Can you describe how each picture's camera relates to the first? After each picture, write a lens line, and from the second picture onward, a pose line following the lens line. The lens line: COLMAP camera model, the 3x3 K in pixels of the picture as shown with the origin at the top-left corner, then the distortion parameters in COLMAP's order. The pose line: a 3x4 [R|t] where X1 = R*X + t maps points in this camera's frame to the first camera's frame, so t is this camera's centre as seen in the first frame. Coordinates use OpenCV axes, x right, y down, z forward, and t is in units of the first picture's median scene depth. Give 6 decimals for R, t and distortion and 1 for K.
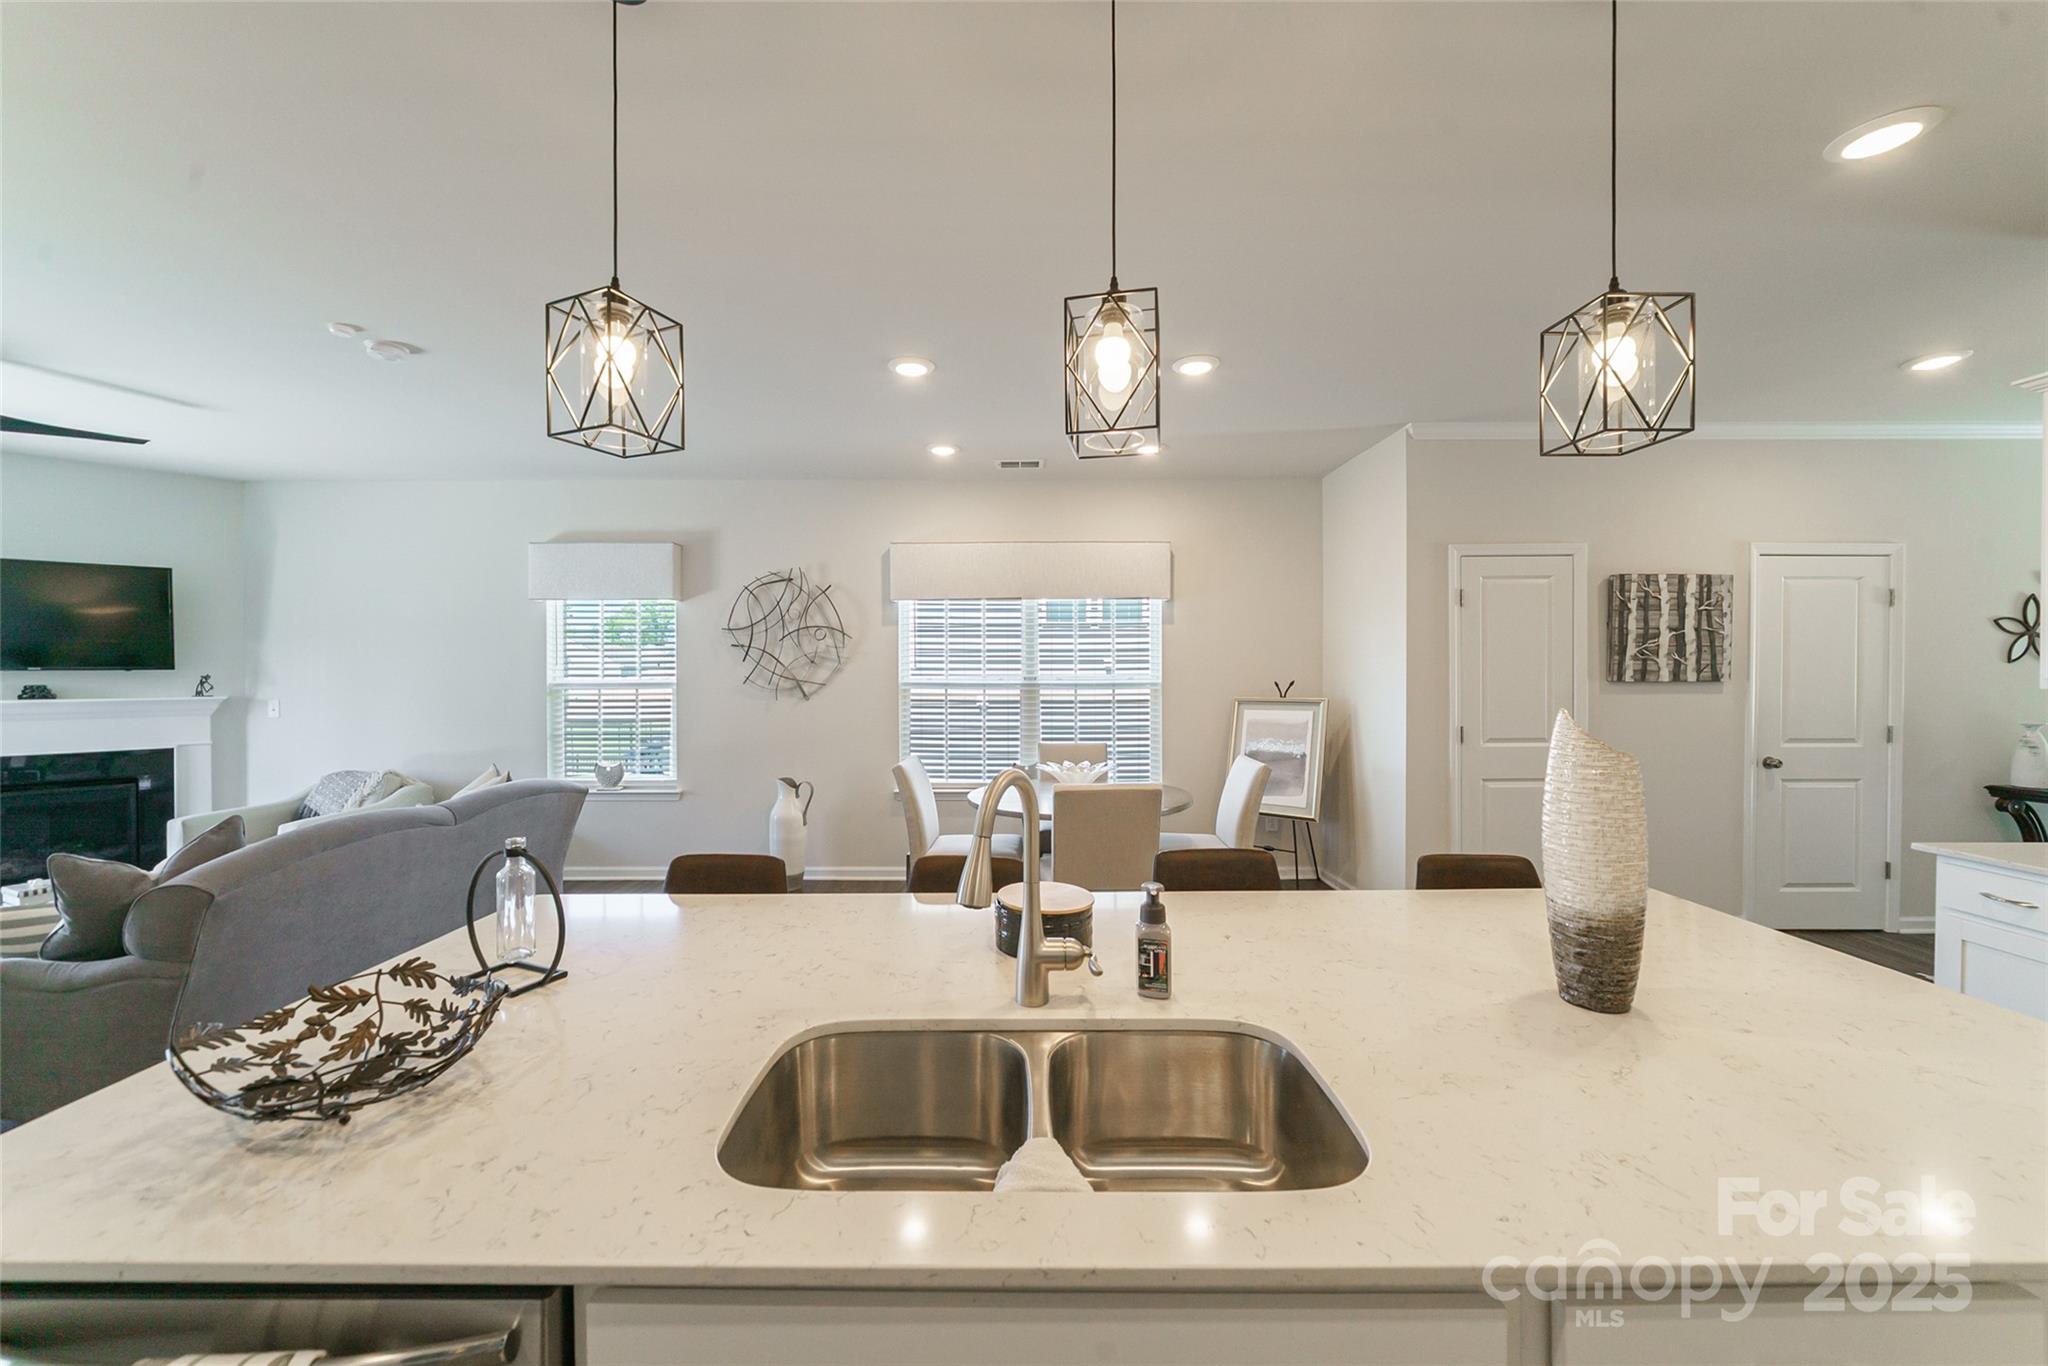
lens RADIAL K [[757.3, 0, 1012.6], [0, 757.3, 674.1], [0, 0, 1]] dist [-0.009445, -0.000340]
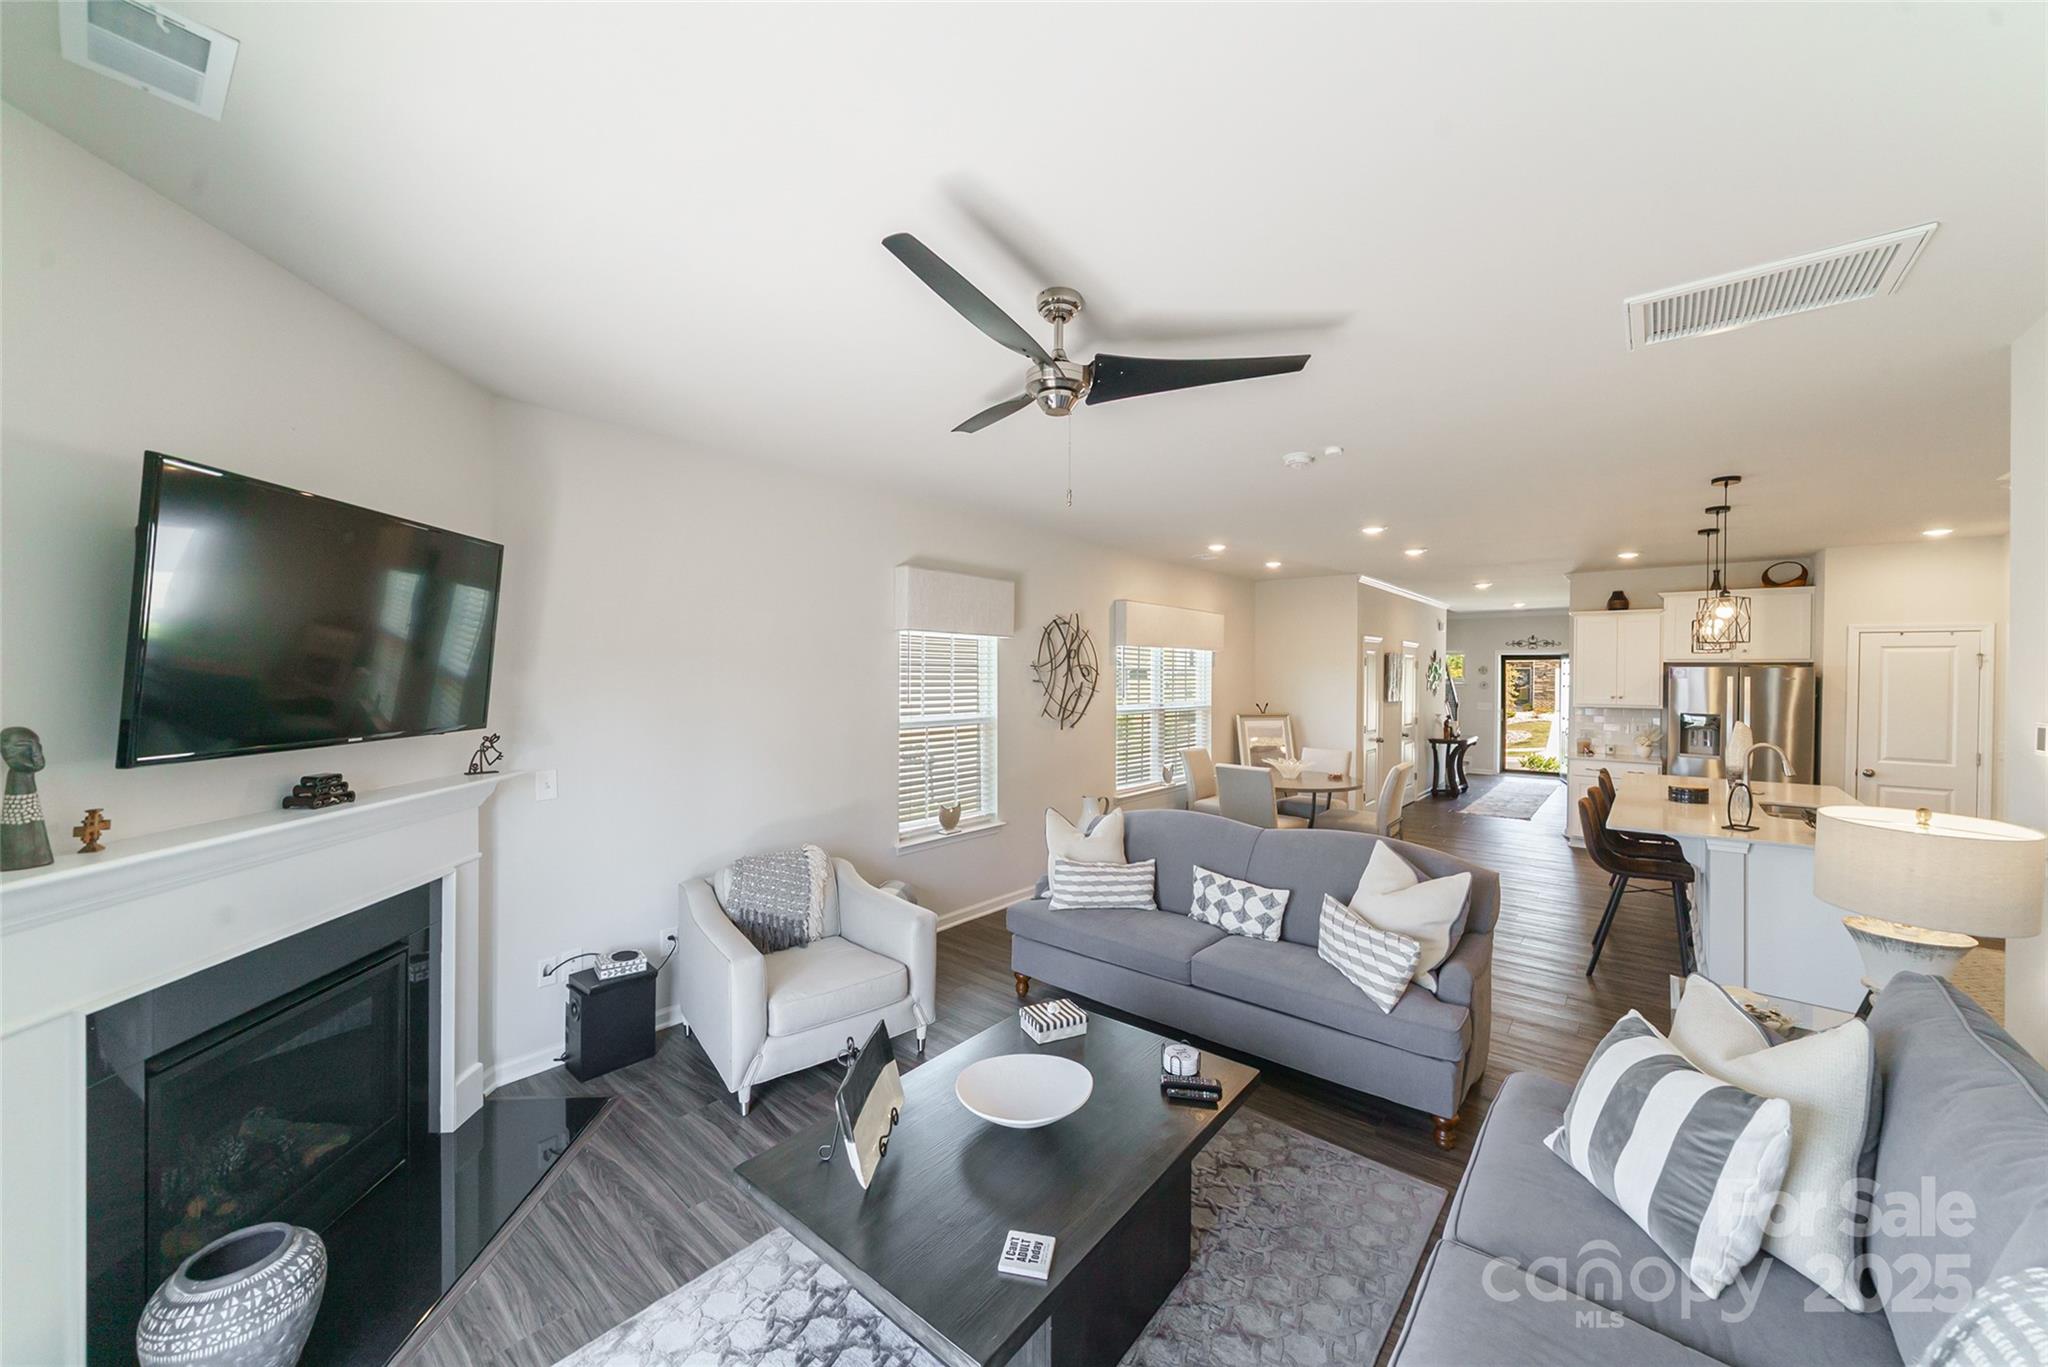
lens RADIAL K [[744.3, 0, 1015.8], [0, 744.3, 681.8], [0, 0, 1]] dist [-0.006784, 0.000296]
pose [[0.648556, -0.001054, 0.761166, -1.267105], [-0.004161, 0.999979, 0.004930, -0.043850], [-0.761156, -0.006365, 0.648538, 0.344586]]
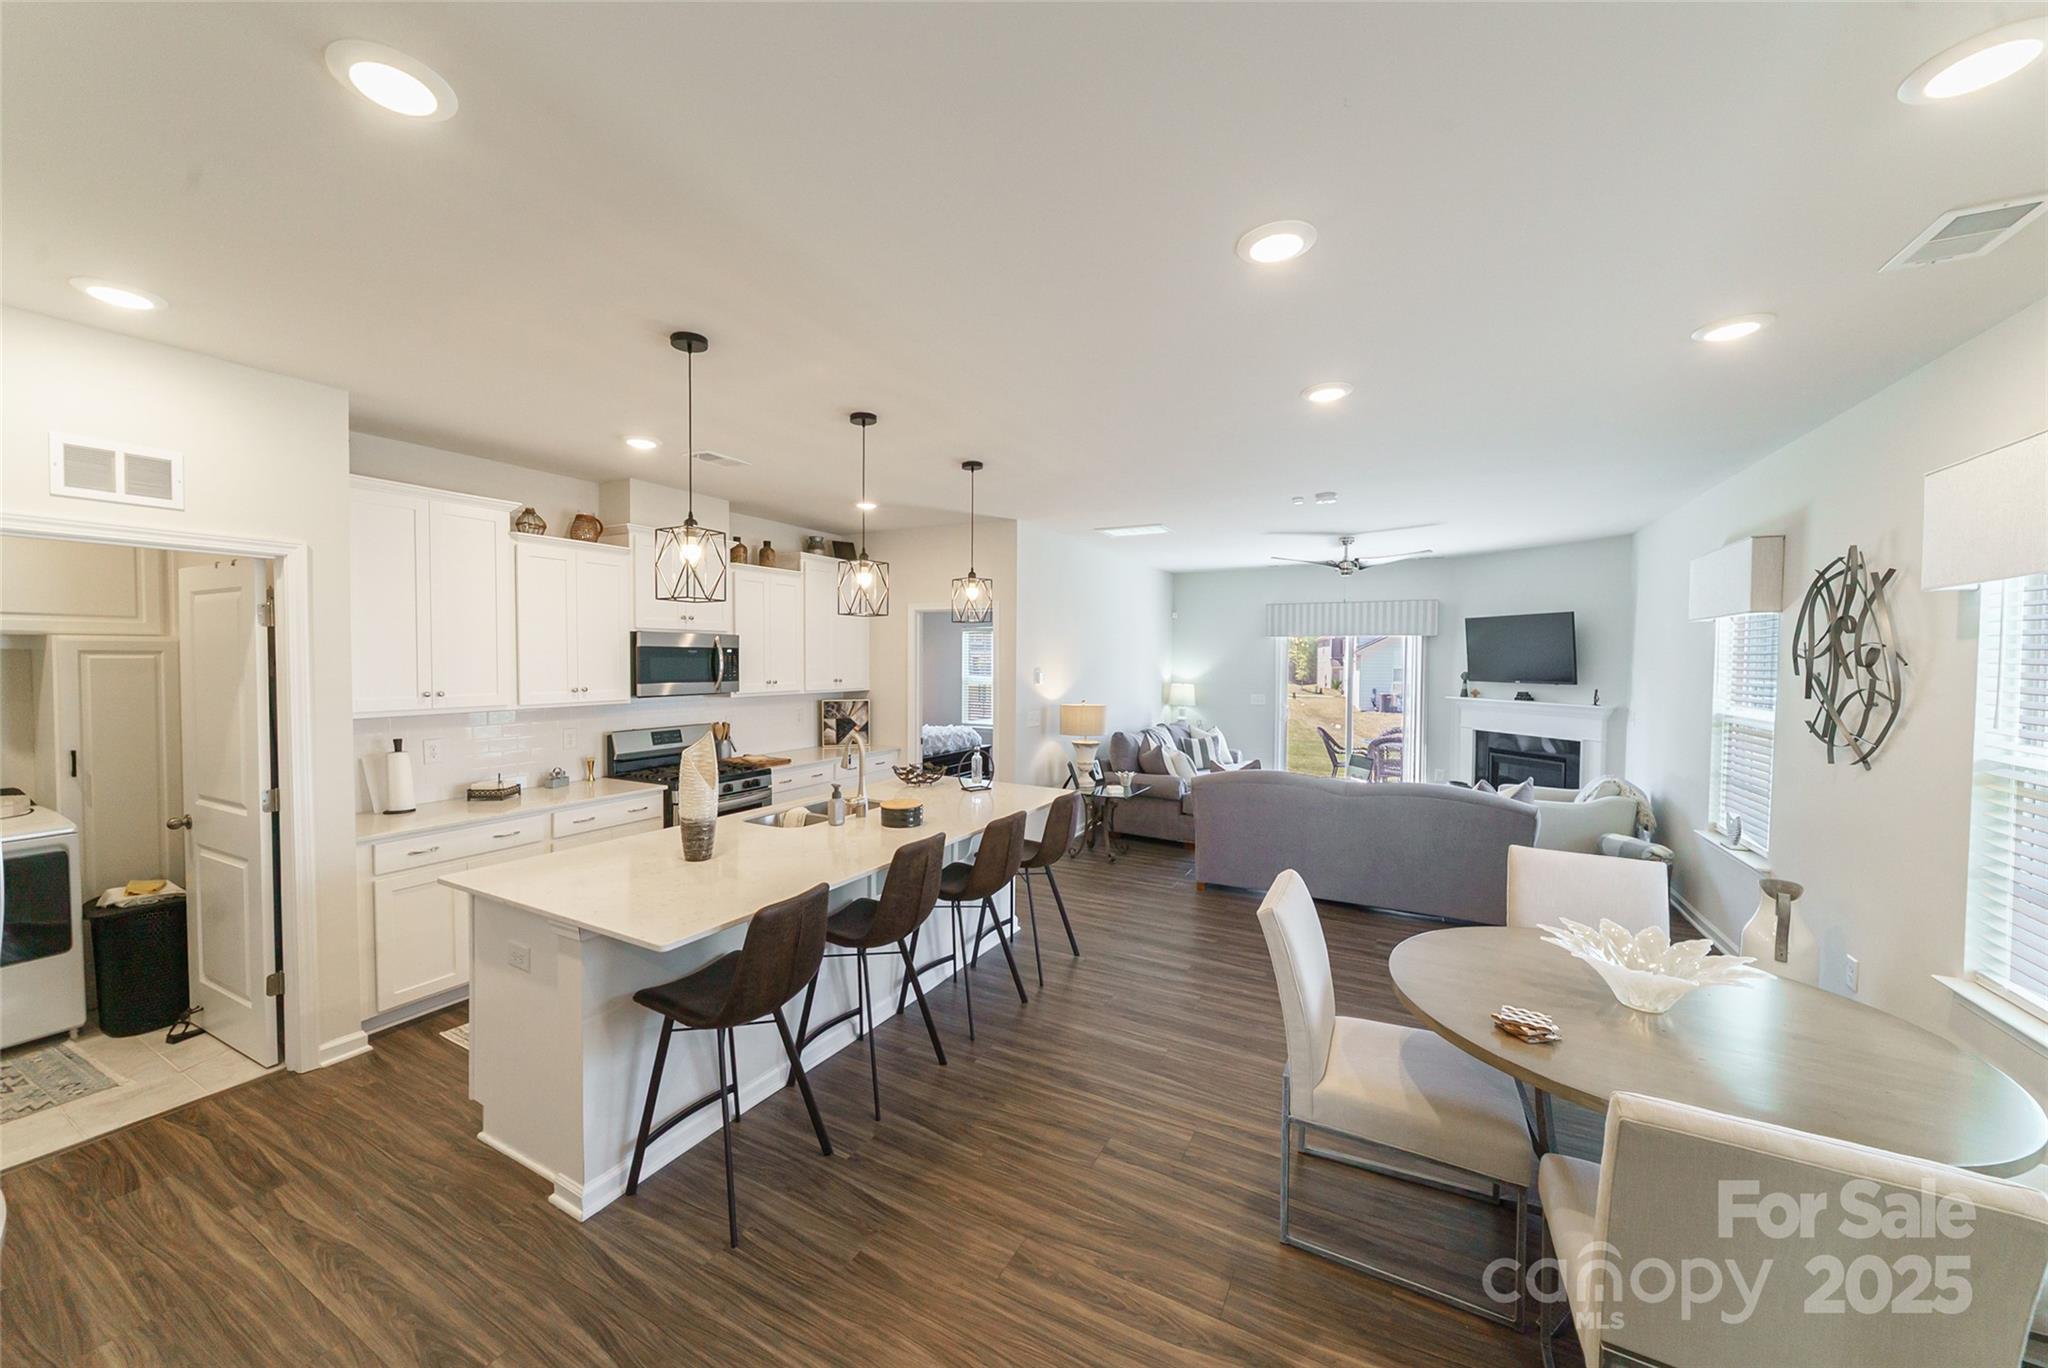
lens RADIAL K [[744.3, 0, 998.8], [0, 744.3, 682.0], [0, 0, 1]] dist [-0.006784, 0.000296]
pose [[-0.486585, 0.027864, -0.873189, 0.593351], [-0.011320, 0.999206, 0.038193, -0.050570], [0.873560, 0.028469, -0.485884, 0.721210]]
